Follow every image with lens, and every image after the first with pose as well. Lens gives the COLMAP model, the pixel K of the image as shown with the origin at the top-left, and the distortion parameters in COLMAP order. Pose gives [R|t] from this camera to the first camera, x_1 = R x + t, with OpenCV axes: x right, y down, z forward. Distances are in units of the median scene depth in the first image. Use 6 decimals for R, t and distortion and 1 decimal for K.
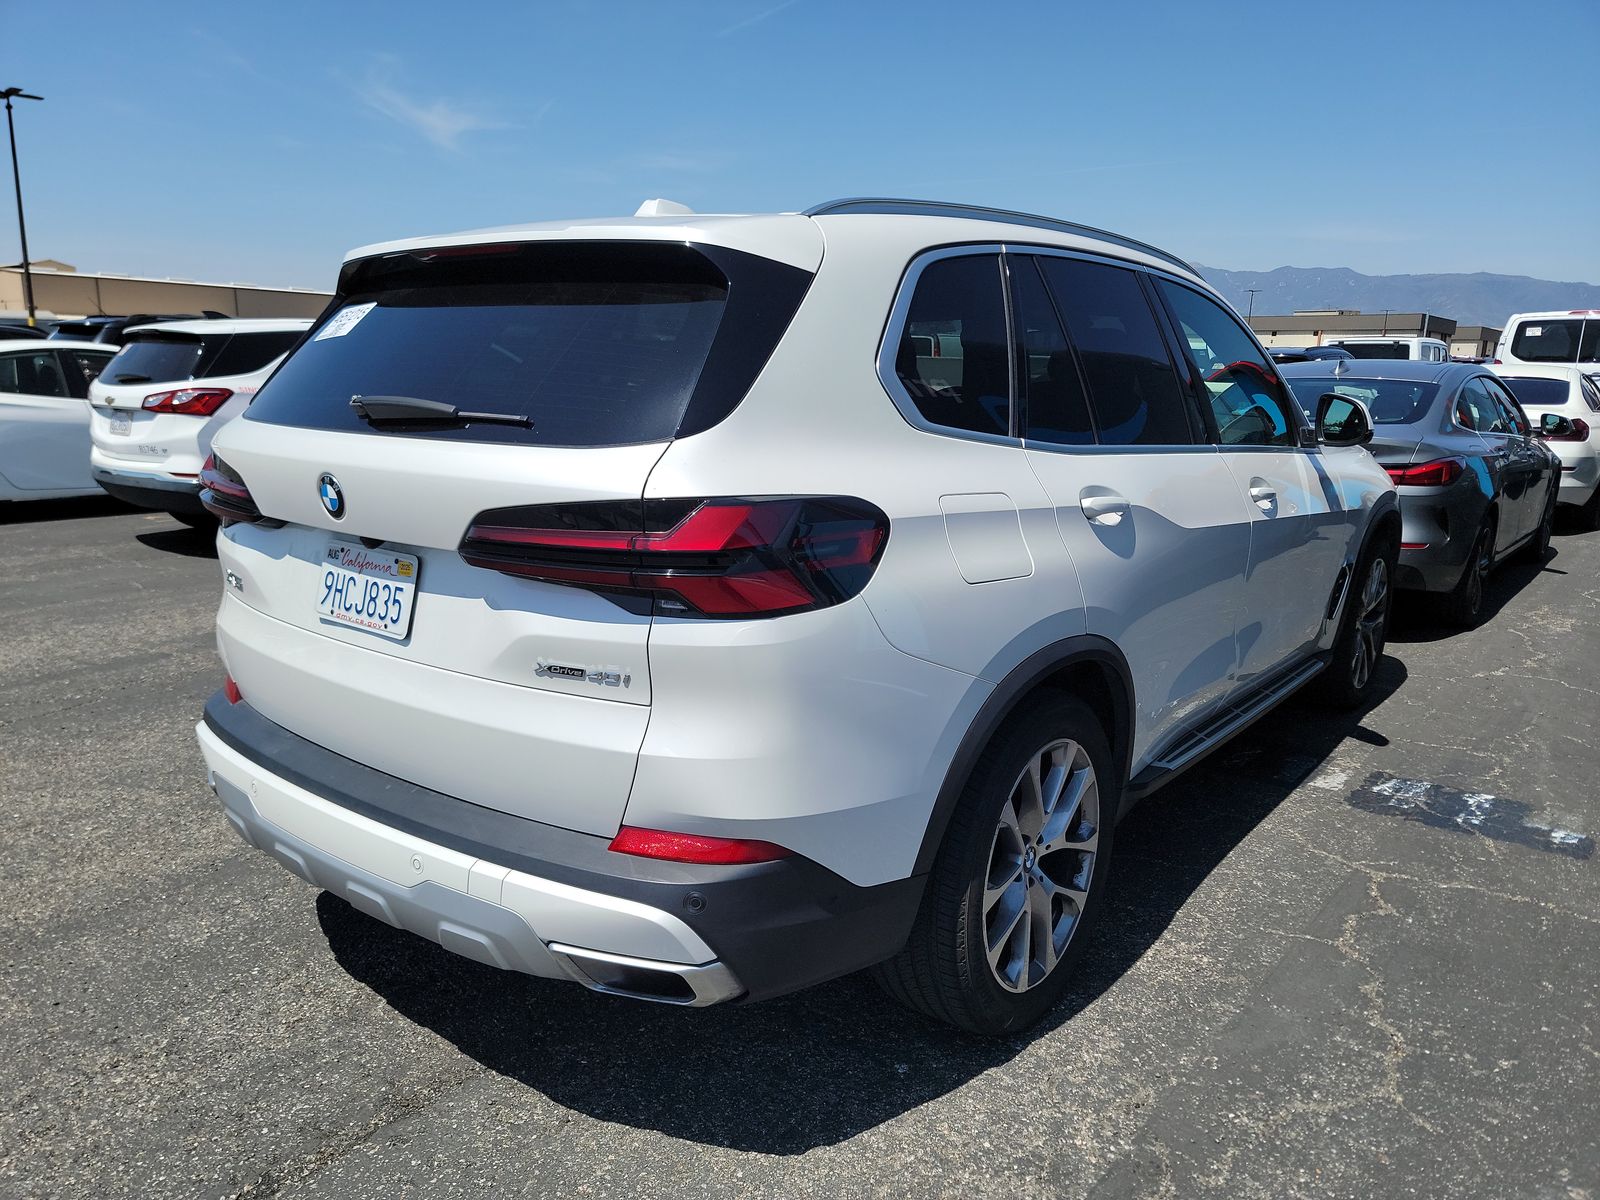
lens RADIAL K [[1129.7, 0, 803.5], [0, 1129.7, 601.9], [0, 0, 1]] dist [0.030804, -0.012577]
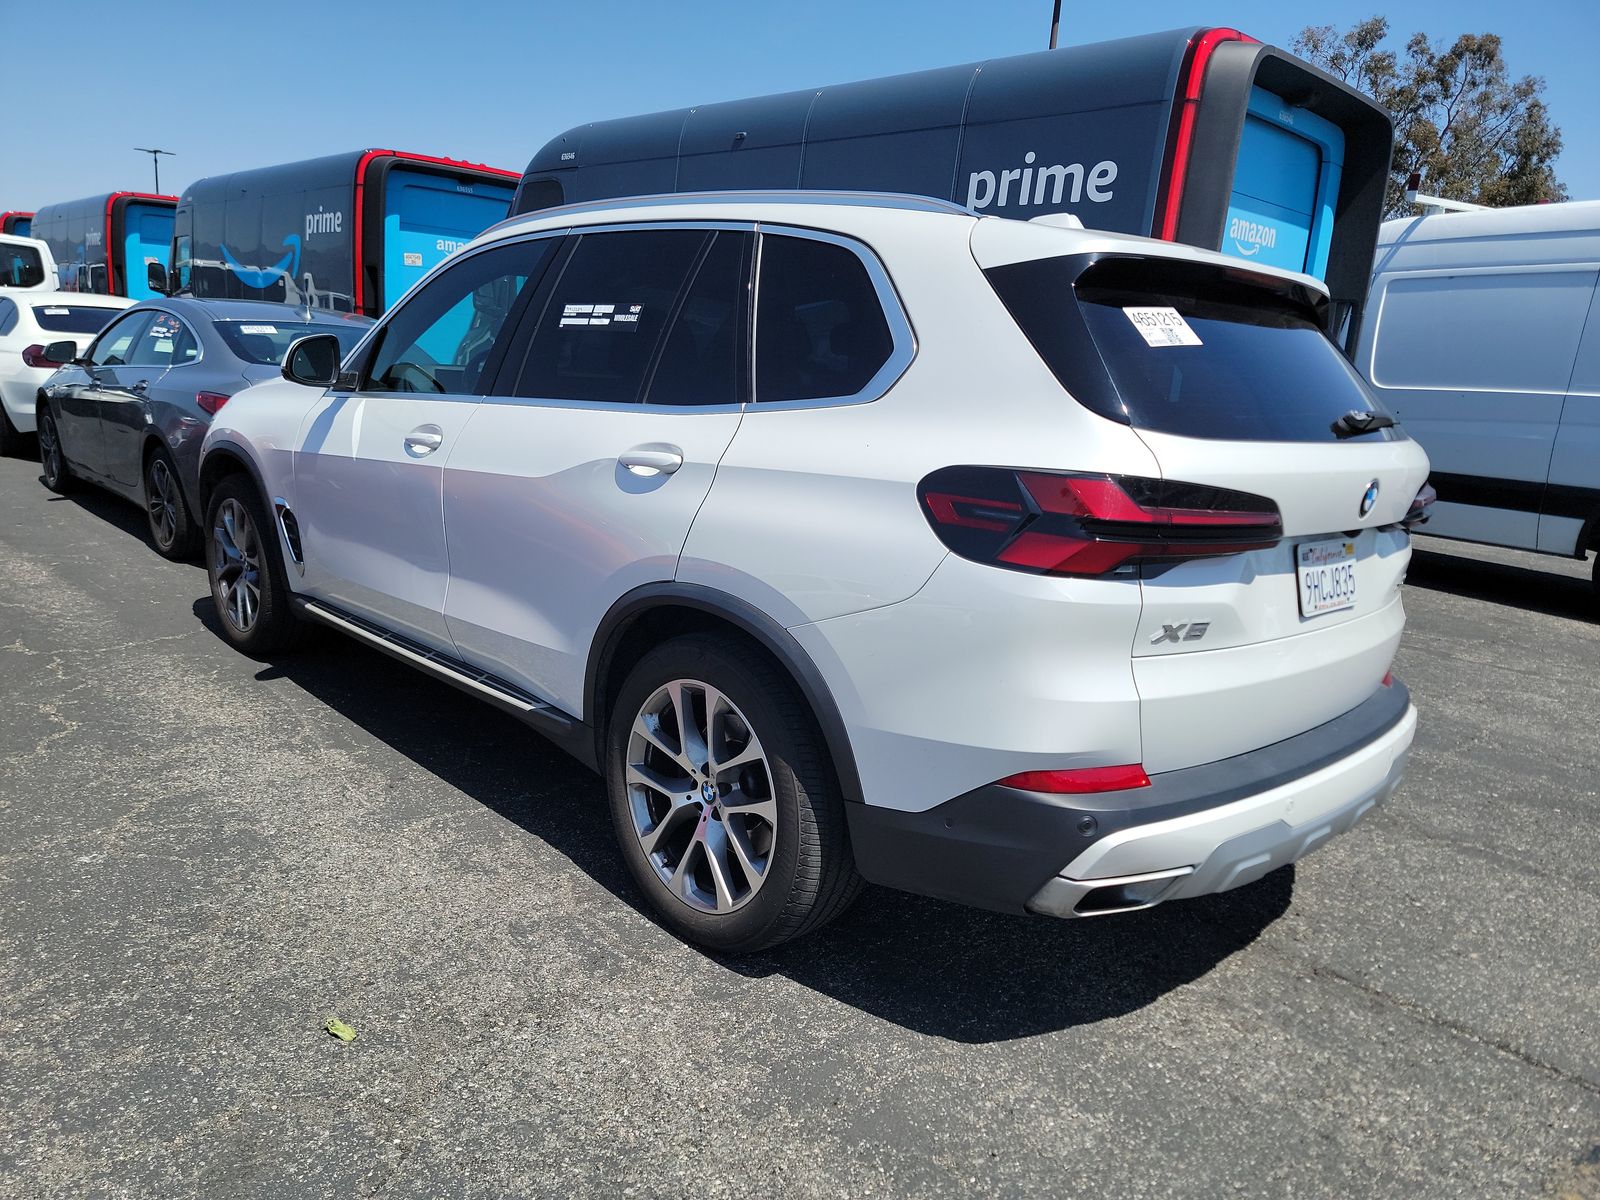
lens RADIAL K [[1129.7, 0, 789.5], [0, 1129.7, 595.9], [0, 0, 1]] dist [0.030804, -0.012577]
pose [[0.158964, -0.214597, 0.963680, -1.635784], [0.138074, 0.971331, 0.193525, -0.300675], [-0.977582, 0.102295, 0.184037, 1.353217]]
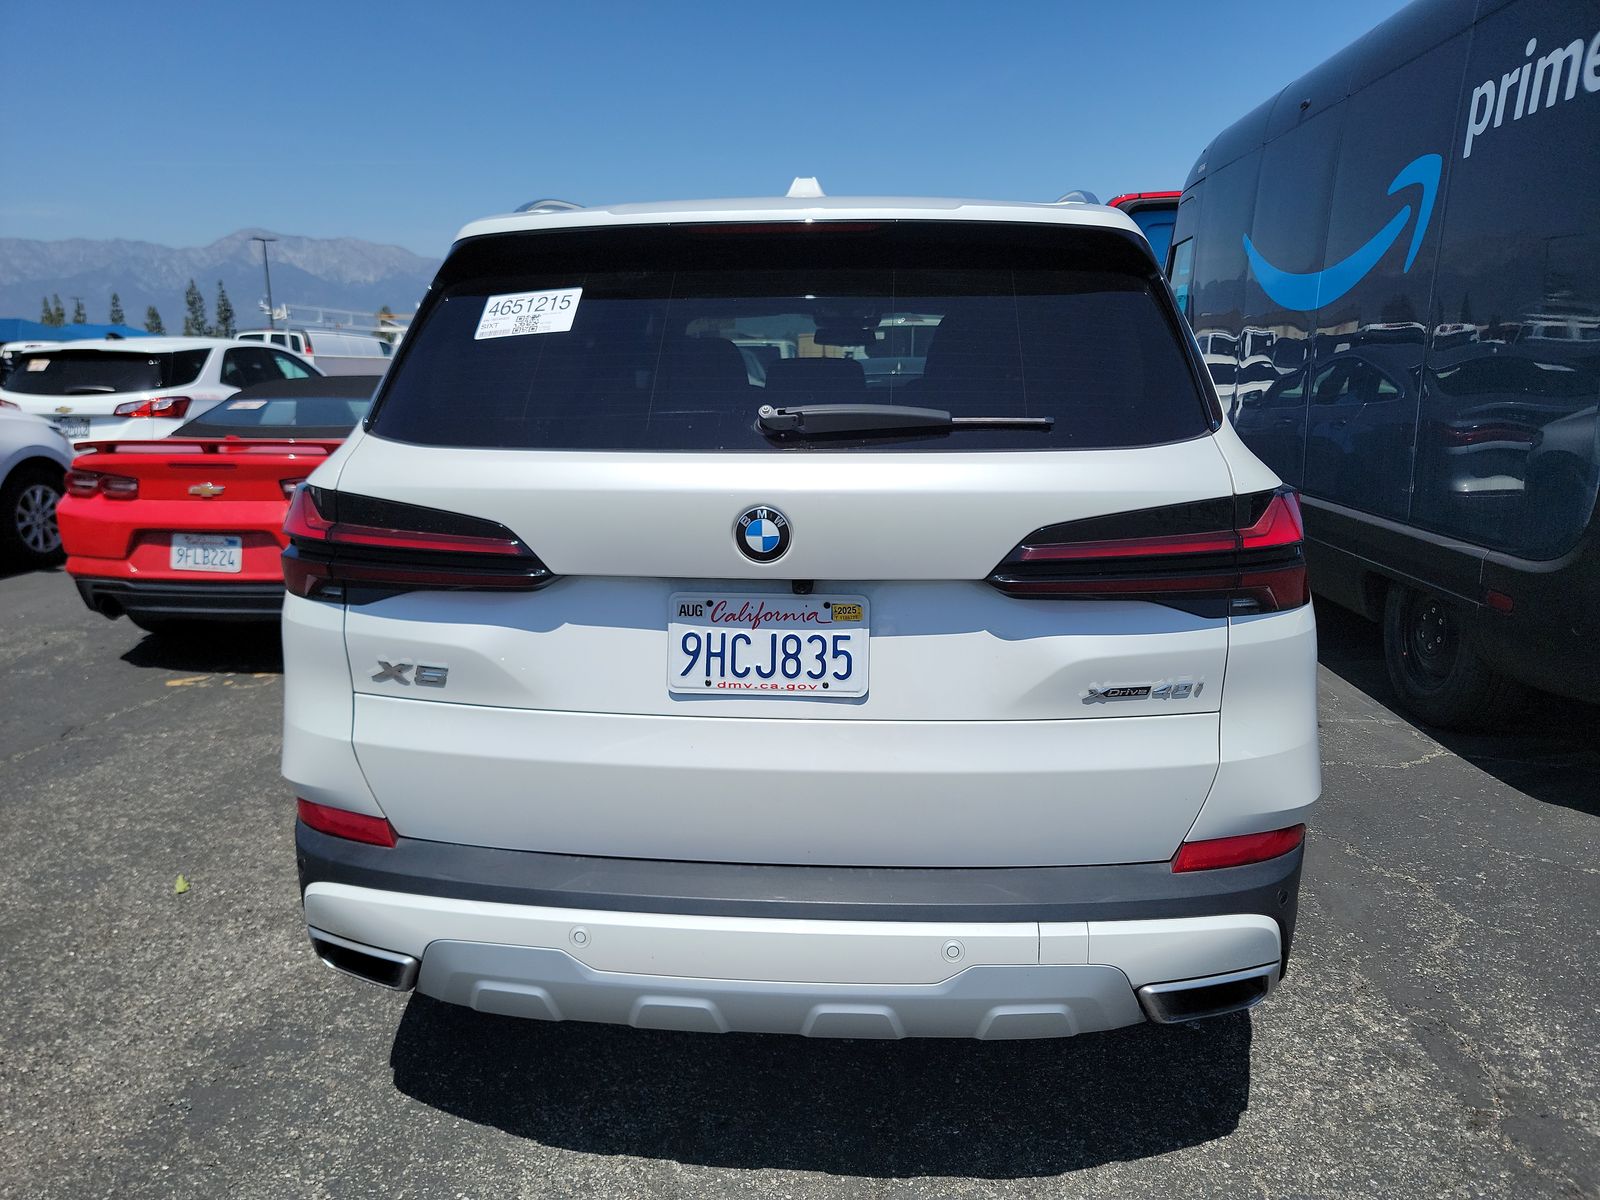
lens RADIAL K [[1129.7, 0, 794.1], [0, 1129.7, 600.3], [0, 0, 1]] dist [0.030804, -0.012577]
pose [[0.846606, -0.131249, 0.515783, -0.794813], [0.131000, 0.990689, 0.037072, -0.072165], [-0.515846, 0.036182, 0.855917, 0.307249]]
